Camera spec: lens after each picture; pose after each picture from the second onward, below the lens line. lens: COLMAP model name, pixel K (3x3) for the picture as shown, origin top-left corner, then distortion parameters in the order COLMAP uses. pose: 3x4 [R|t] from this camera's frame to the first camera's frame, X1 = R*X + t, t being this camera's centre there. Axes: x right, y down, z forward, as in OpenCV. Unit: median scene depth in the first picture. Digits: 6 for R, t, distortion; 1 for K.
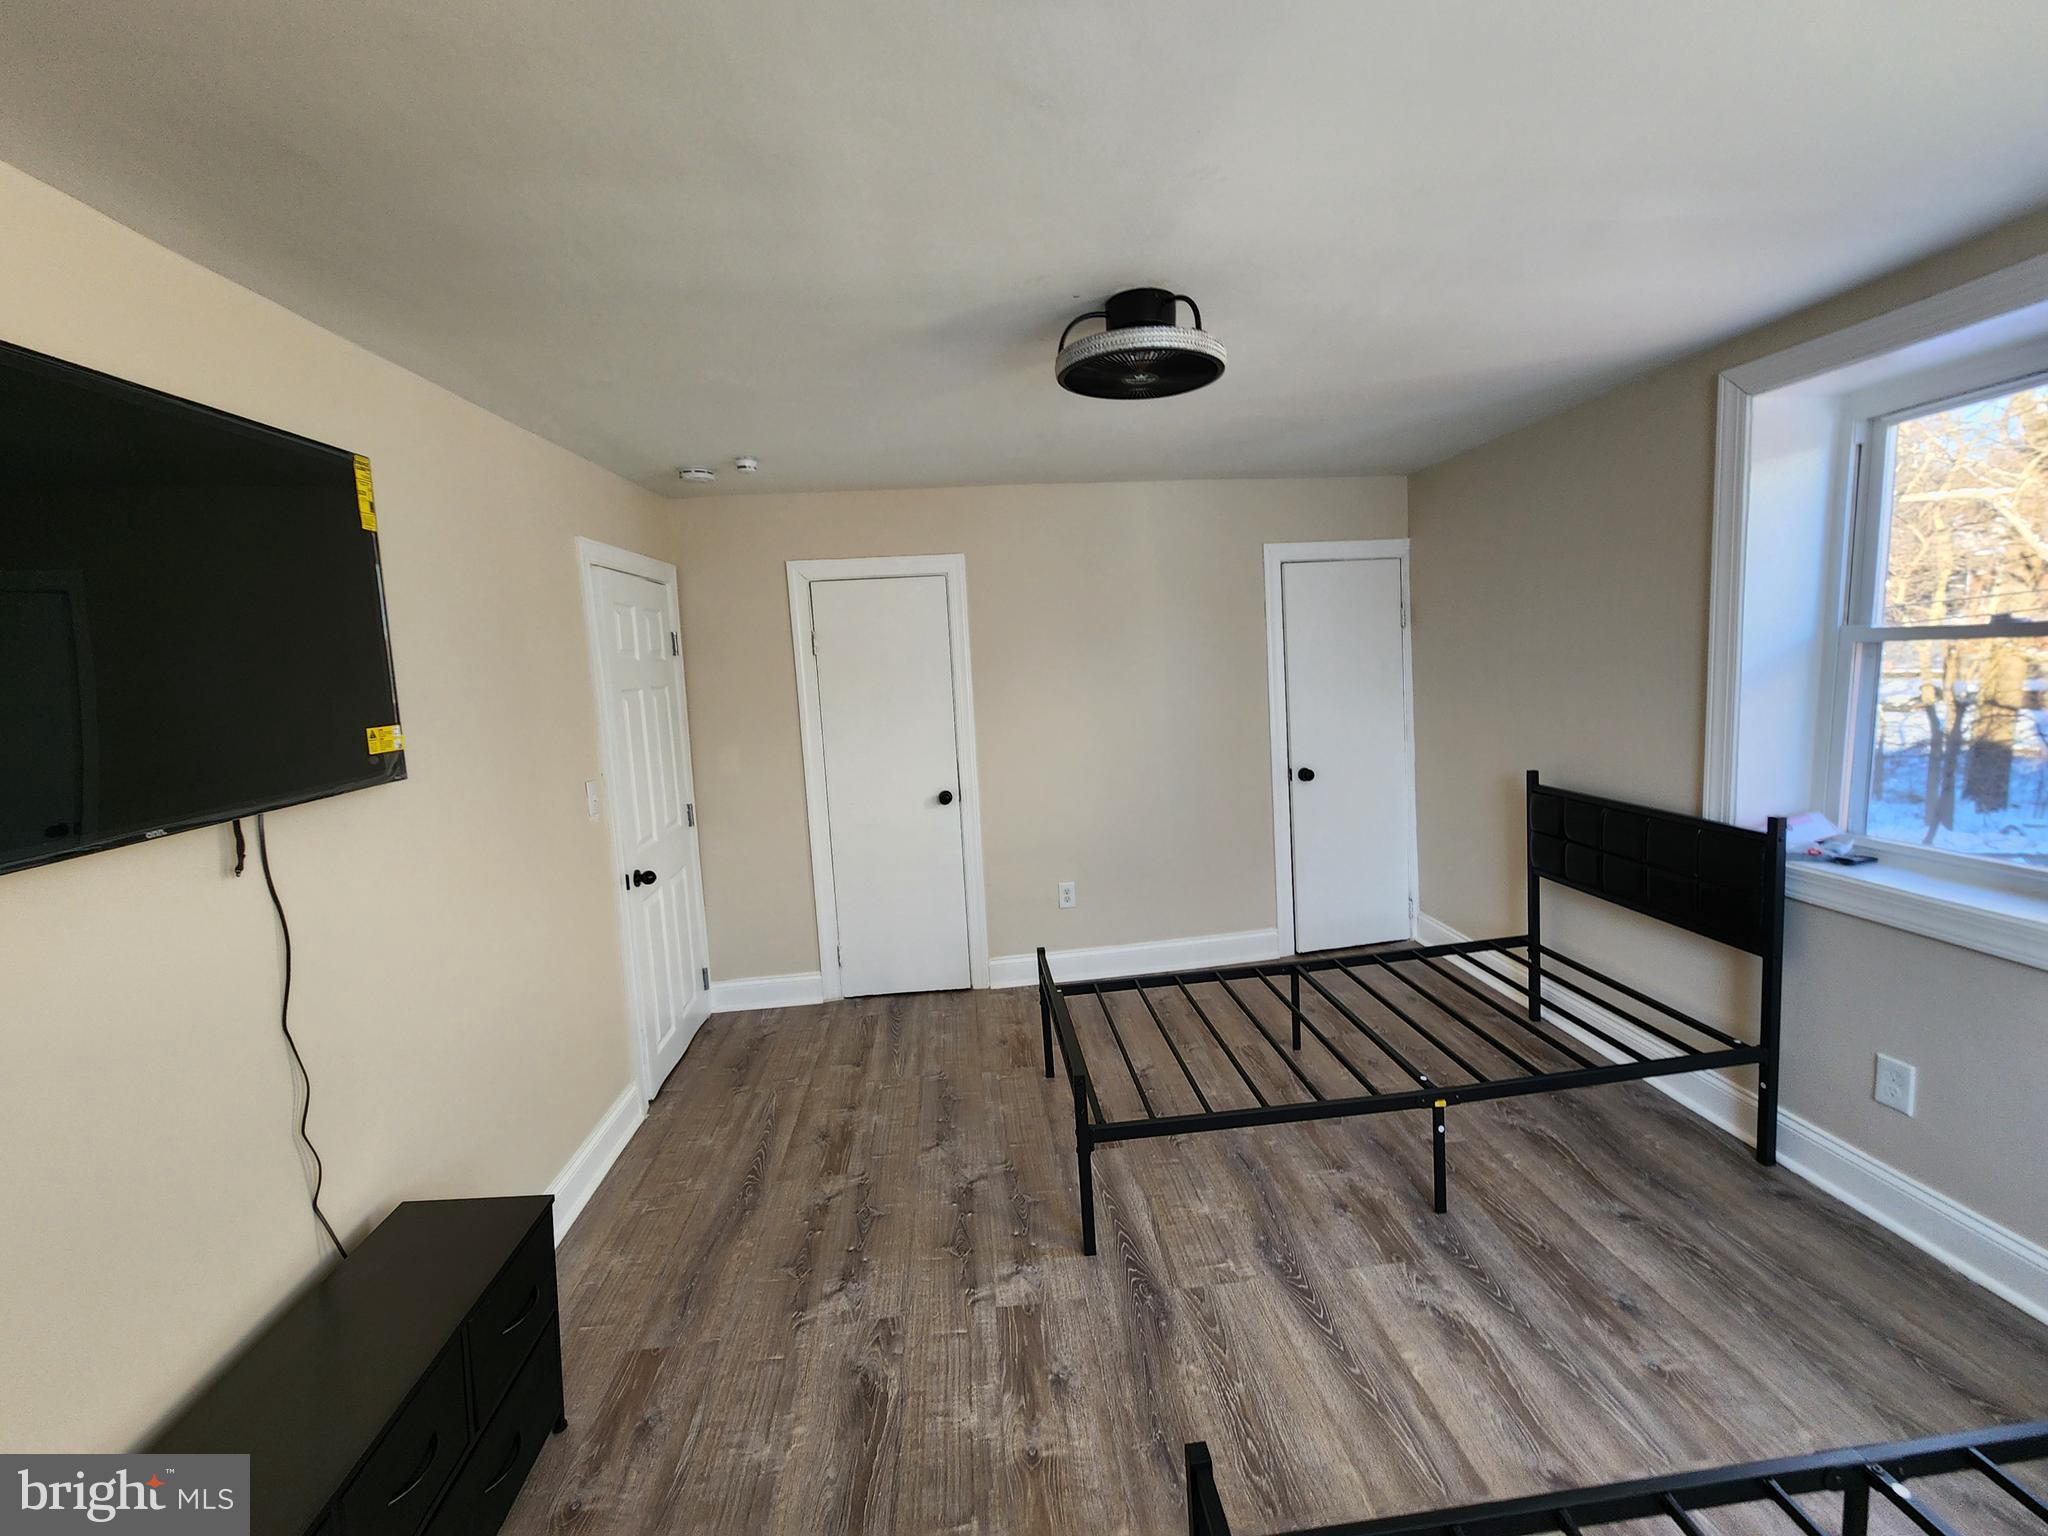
lens RADIAL K [[824.8, 0, 1045.1], [0, 824.8, 770.2], [0, 0, 1]] dist [-0.003000, -0.000078]
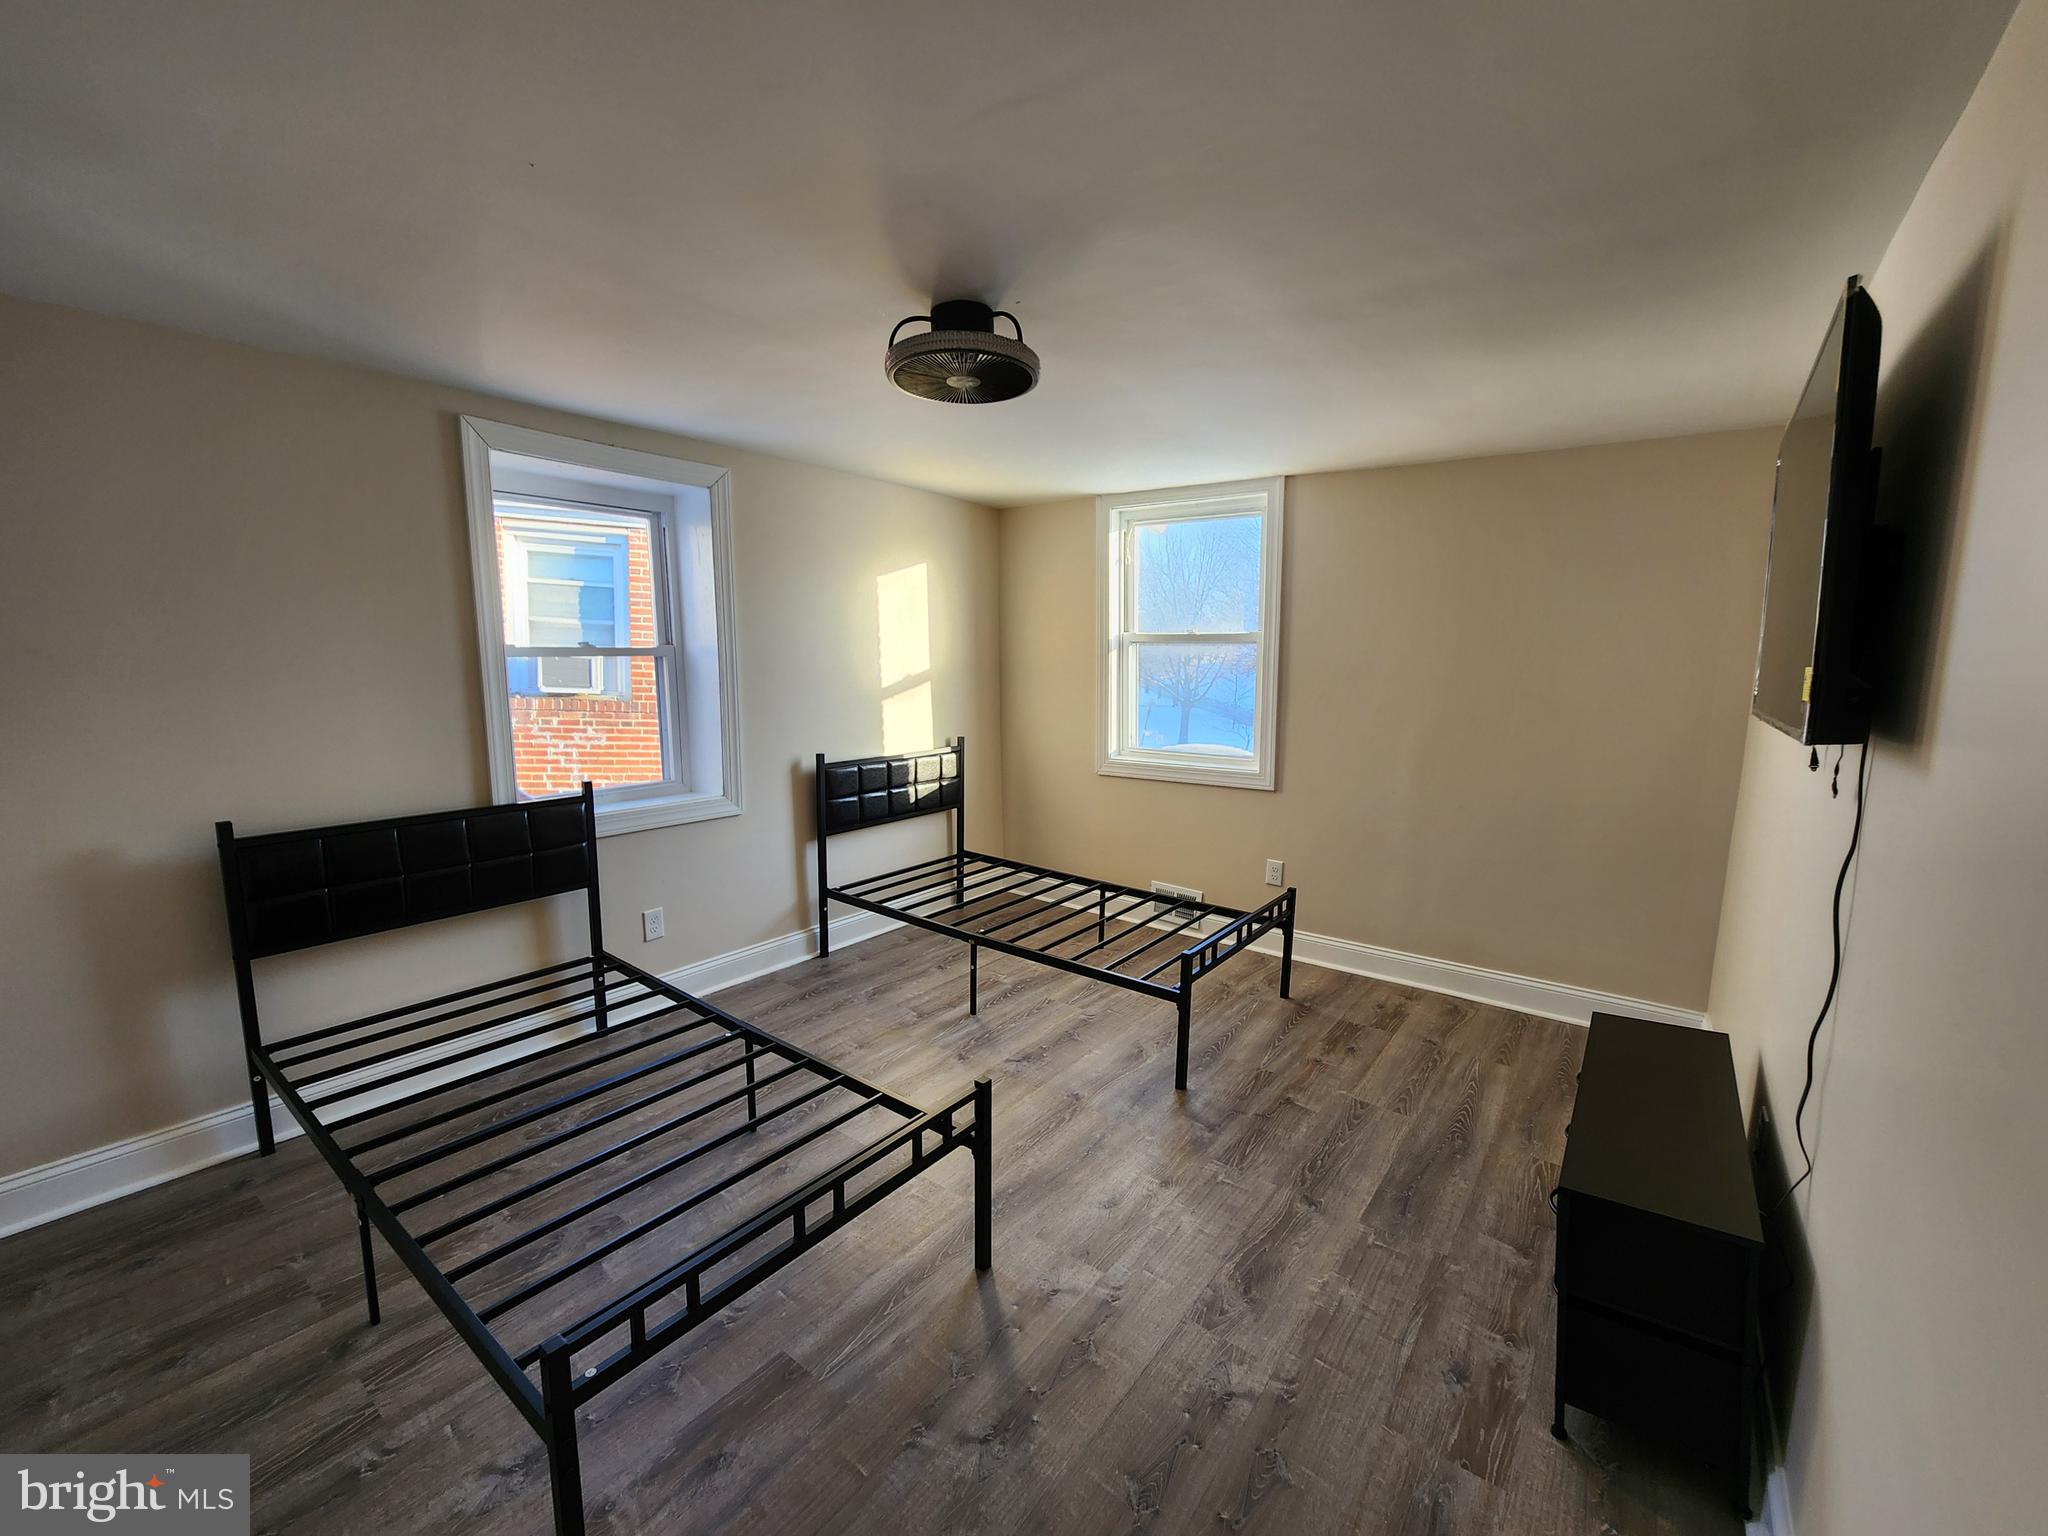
lens RADIAL K [[833.4, 0, 1035.5], [0, 833.4, 770.4], [0, 0, 1]] dist [-0.005551, 0.000192]
pose [[-0.723242, -0.044327, 0.689171, -0.693990], [0.126347, 0.972601, 0.195150, -0.156315], [-0.678939, 0.228215, -0.697825, 1.685311]]
